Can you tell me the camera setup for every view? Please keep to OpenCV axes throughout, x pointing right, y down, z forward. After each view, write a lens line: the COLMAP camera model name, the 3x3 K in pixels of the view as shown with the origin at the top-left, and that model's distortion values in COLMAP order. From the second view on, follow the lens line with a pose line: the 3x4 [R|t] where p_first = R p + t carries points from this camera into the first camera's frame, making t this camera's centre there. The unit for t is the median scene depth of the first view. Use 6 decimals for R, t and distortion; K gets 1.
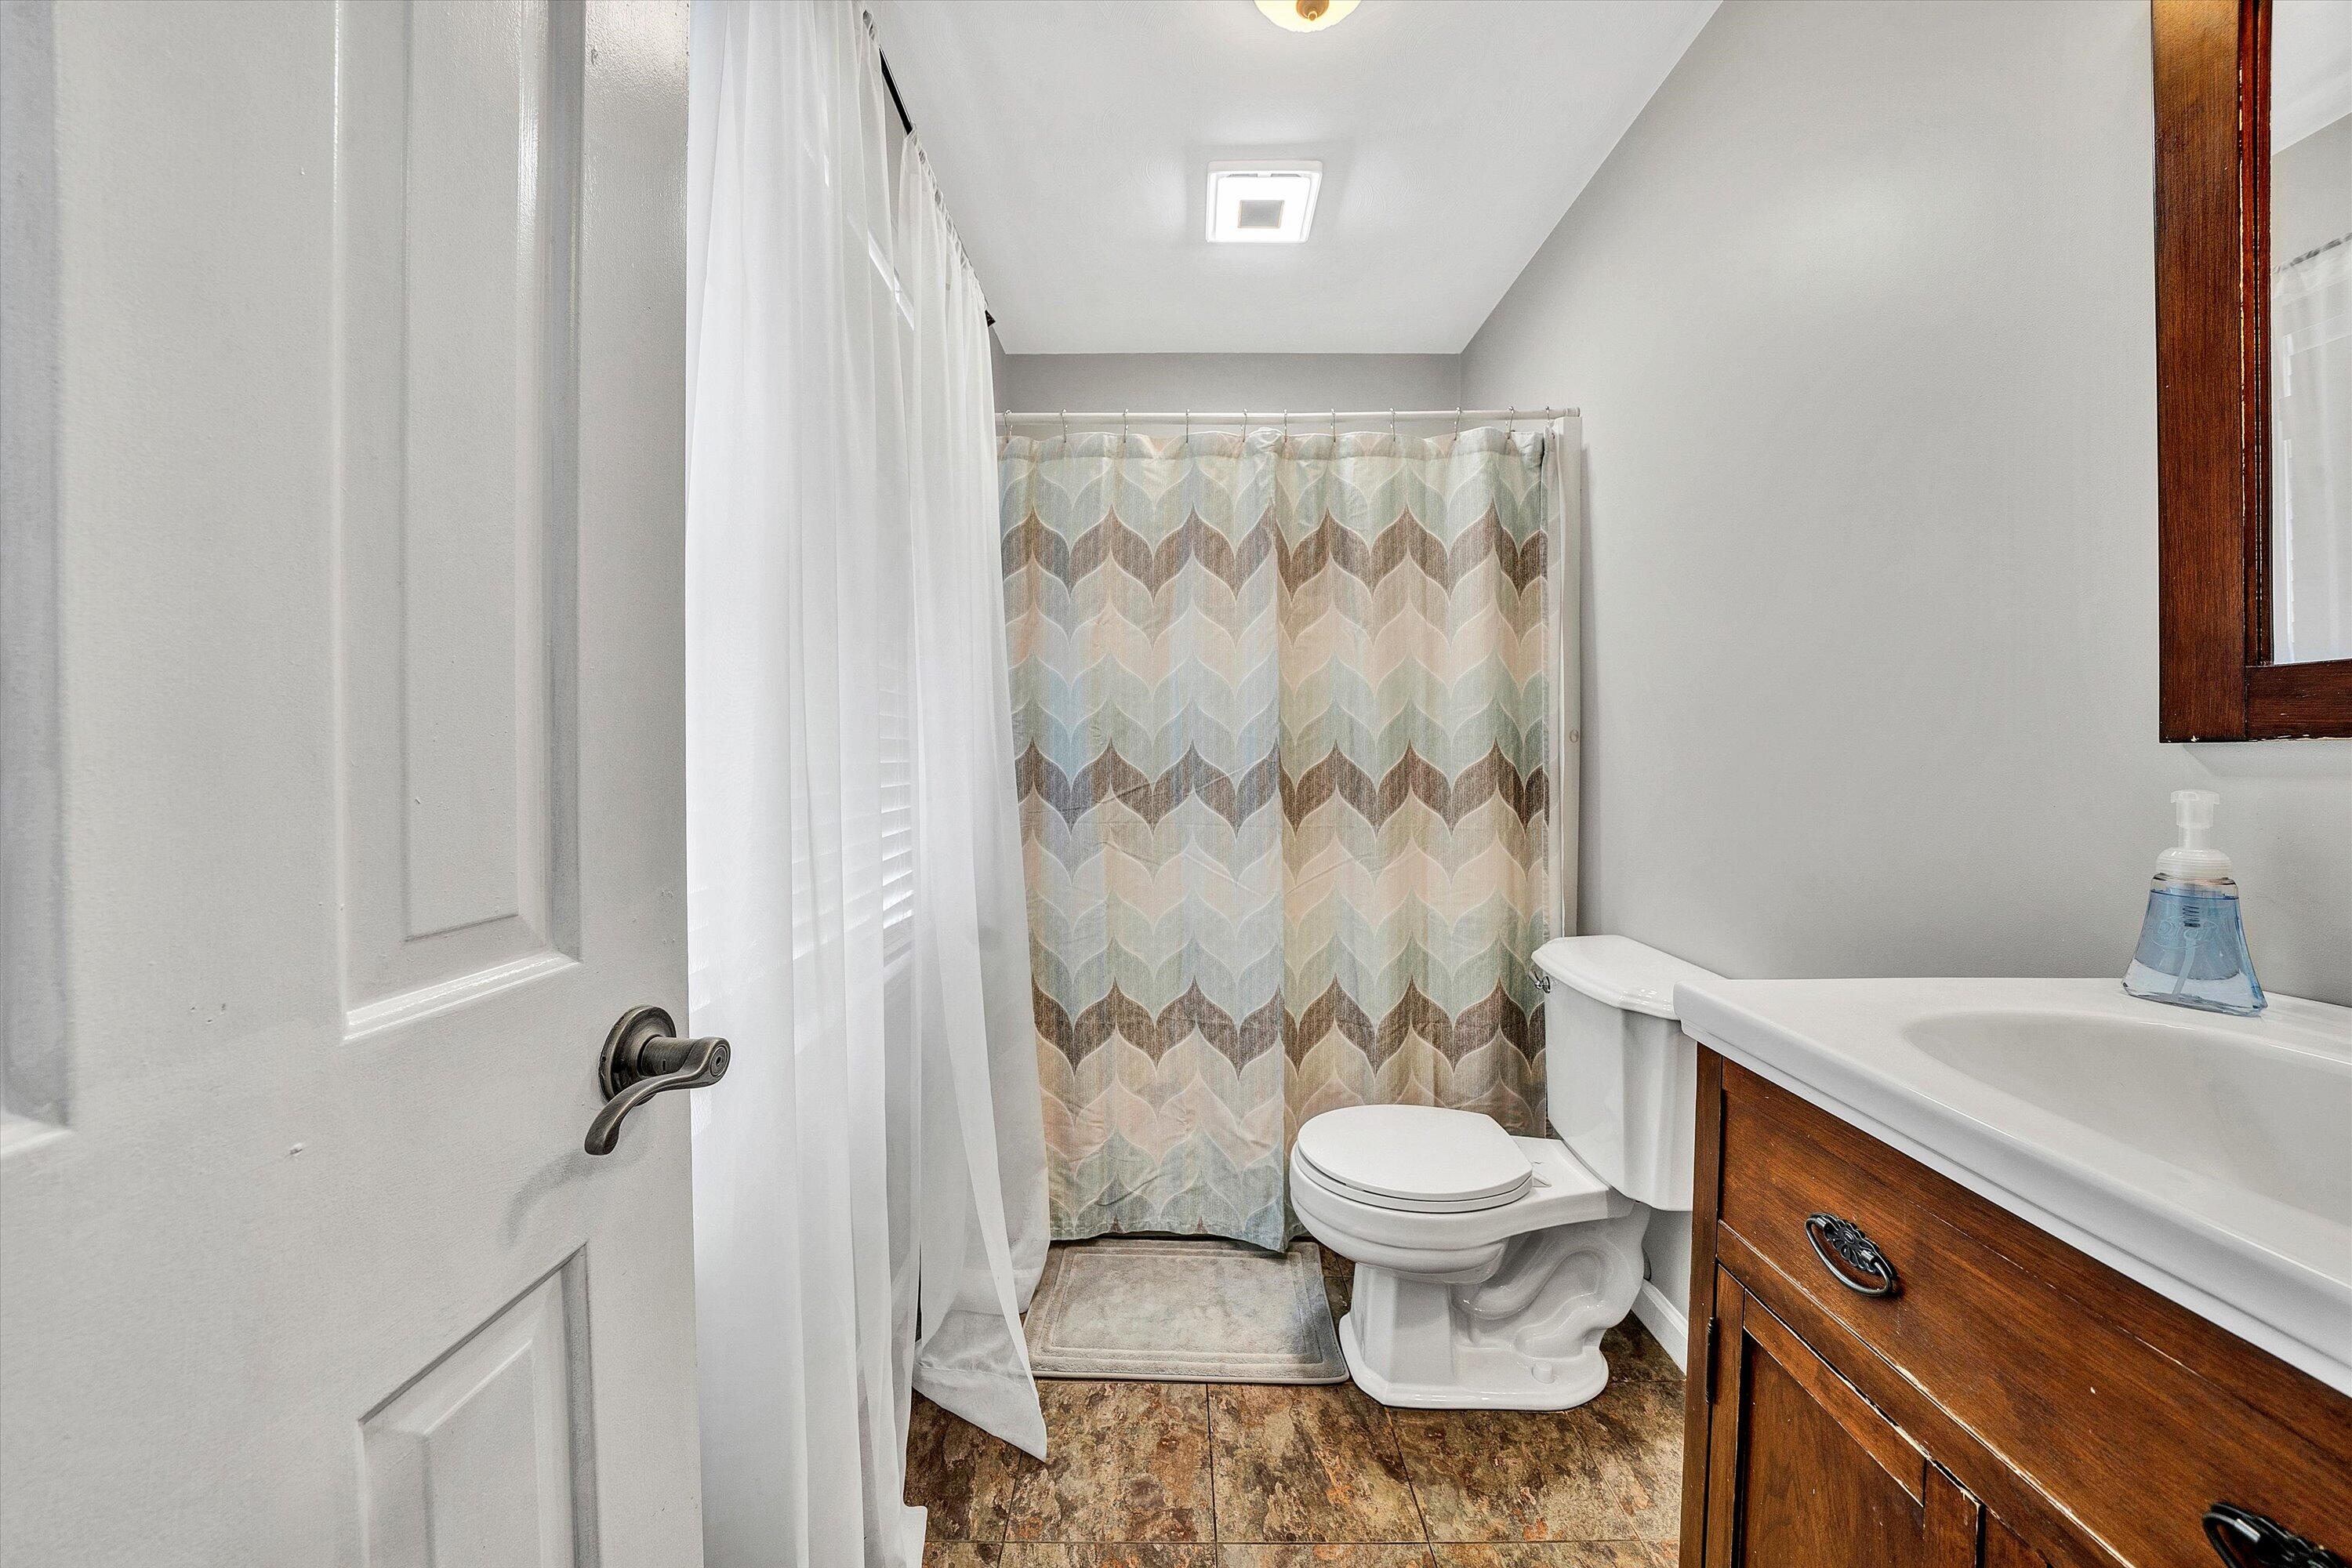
lens RADIAL K [[820.3, 0, 1165.5], [0, 820.3, 786.9], [0, 0, 1]] dist [-0.017920, 0.000222]
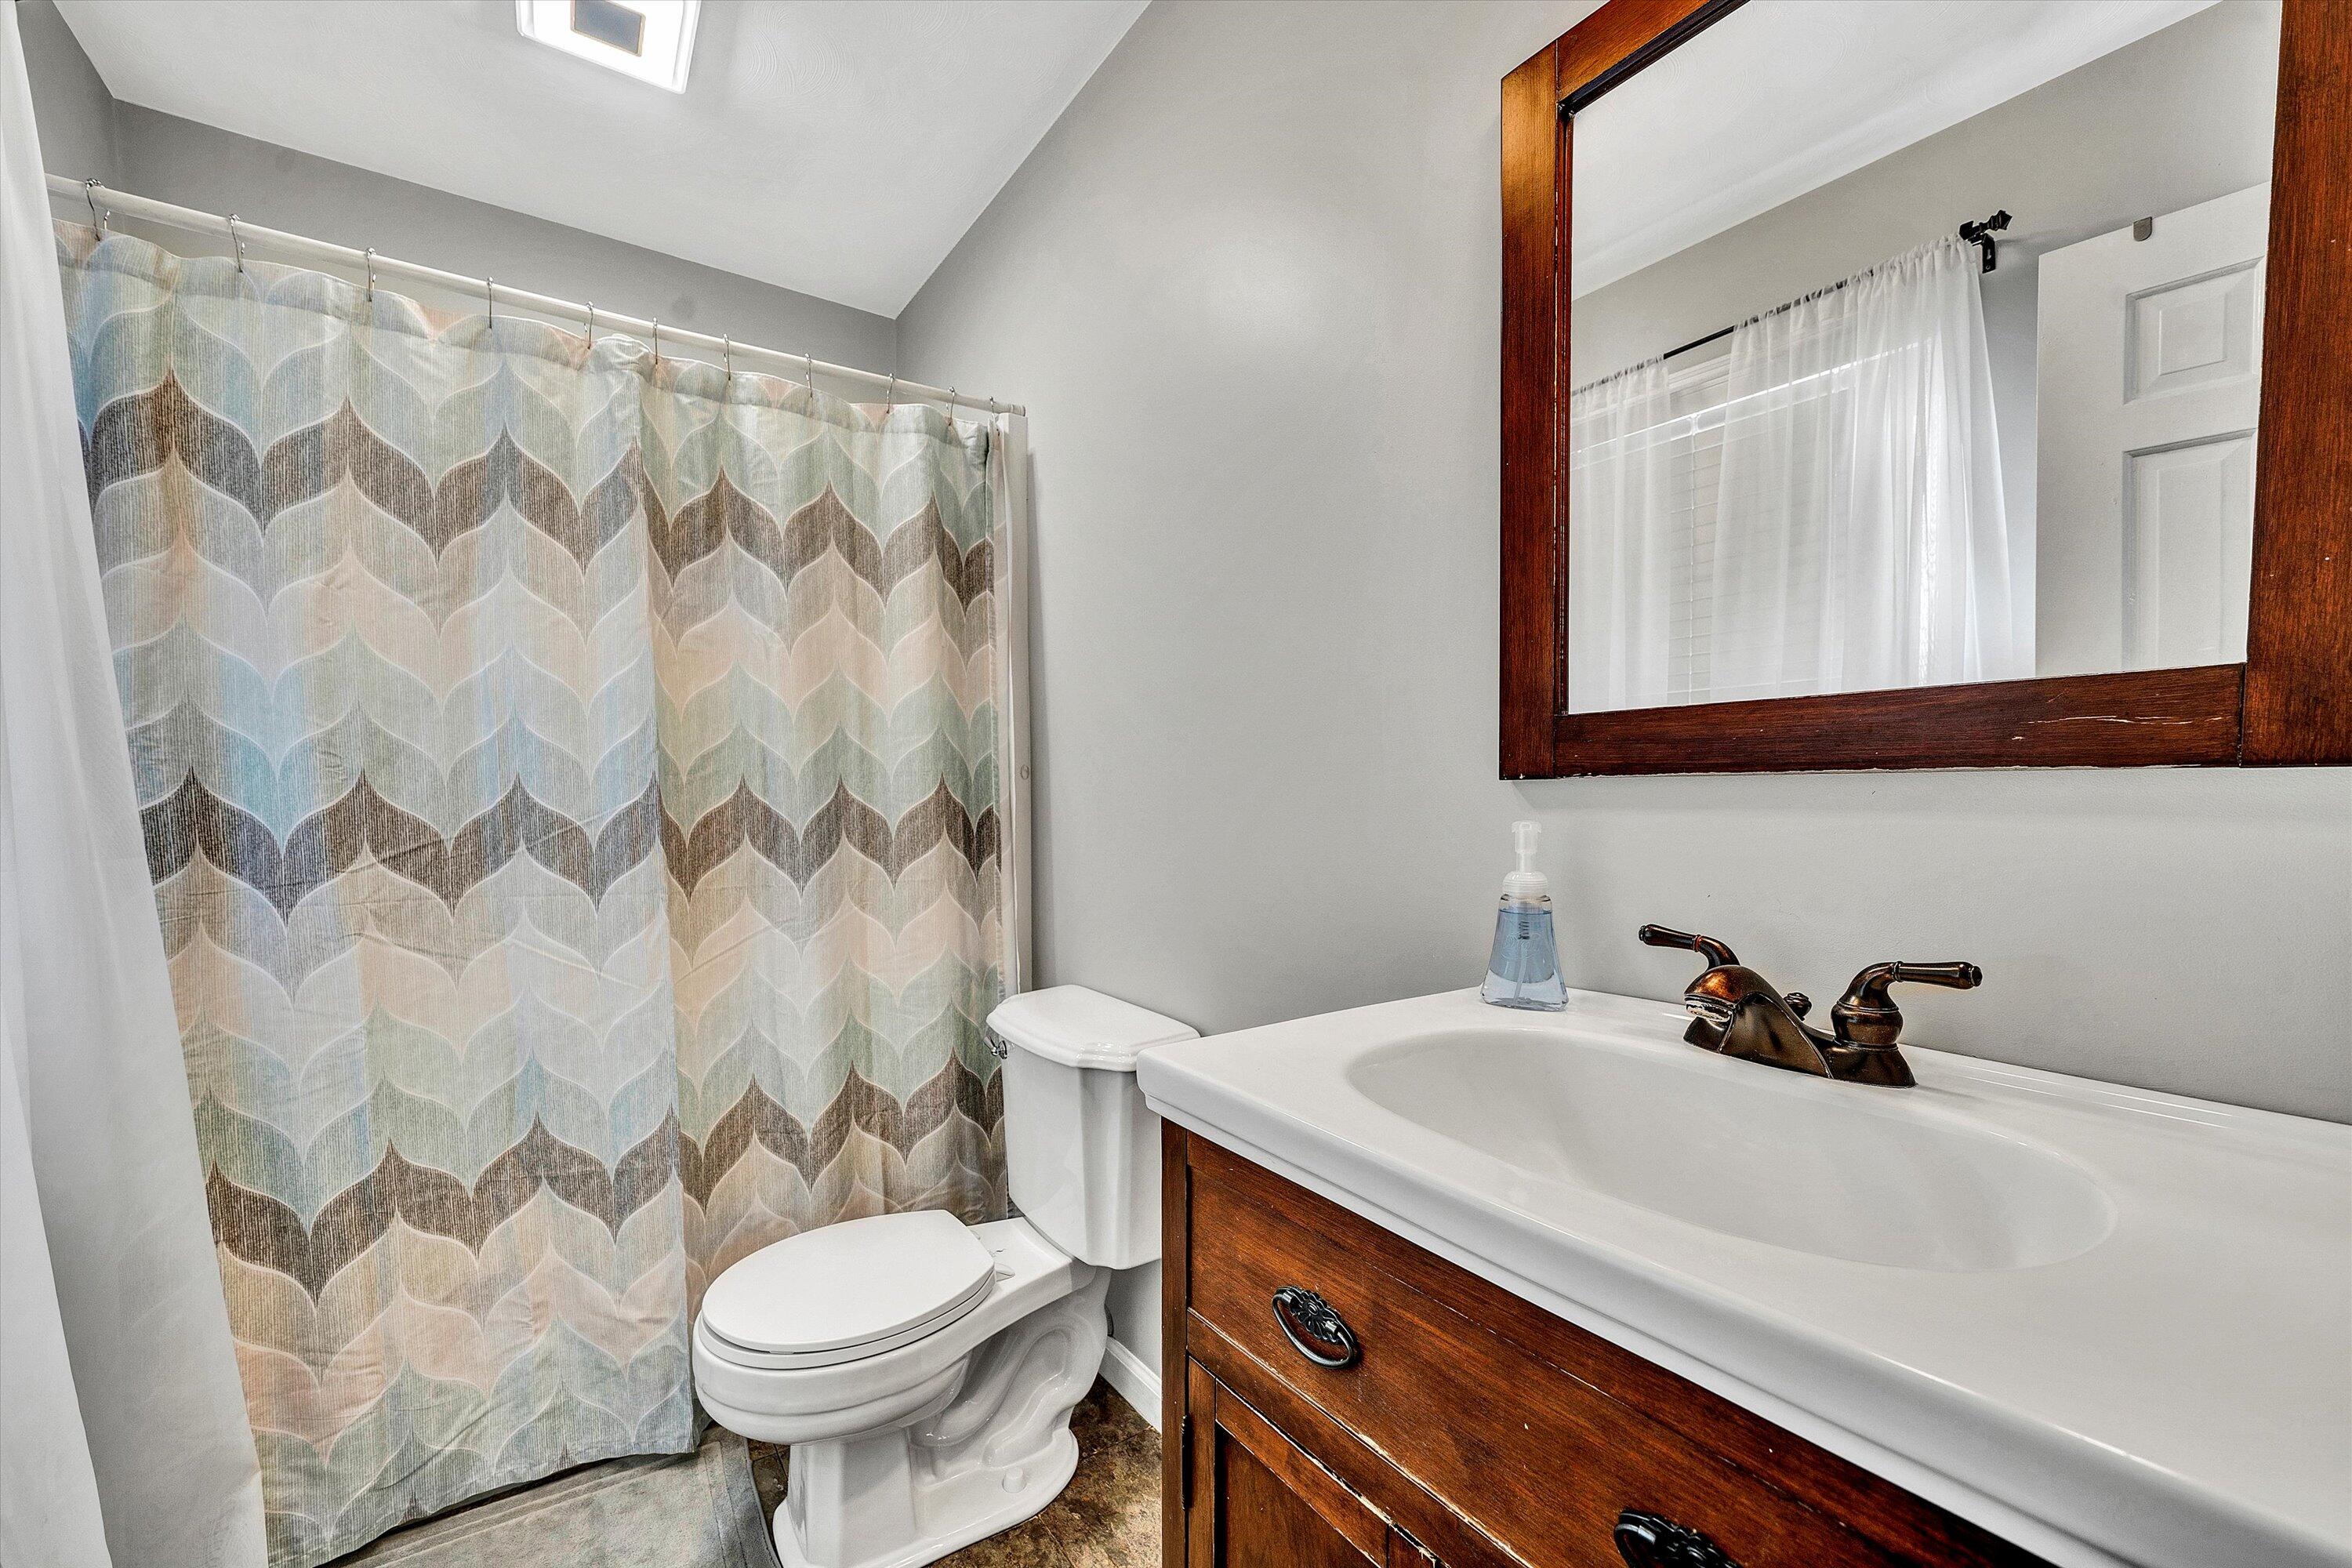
lens RADIAL K [[820.3, 0, 1165.5], [0, 820.3, 786.9], [0, 0, 1]] dist [-0.017920, 0.000222]
pose [[0.804470, -0.001294, 0.593992, 0.076770], [0.028378, 0.998939, -0.036258, -0.007560], [-0.593315, 0.046025, 0.803653, 0.158850]]
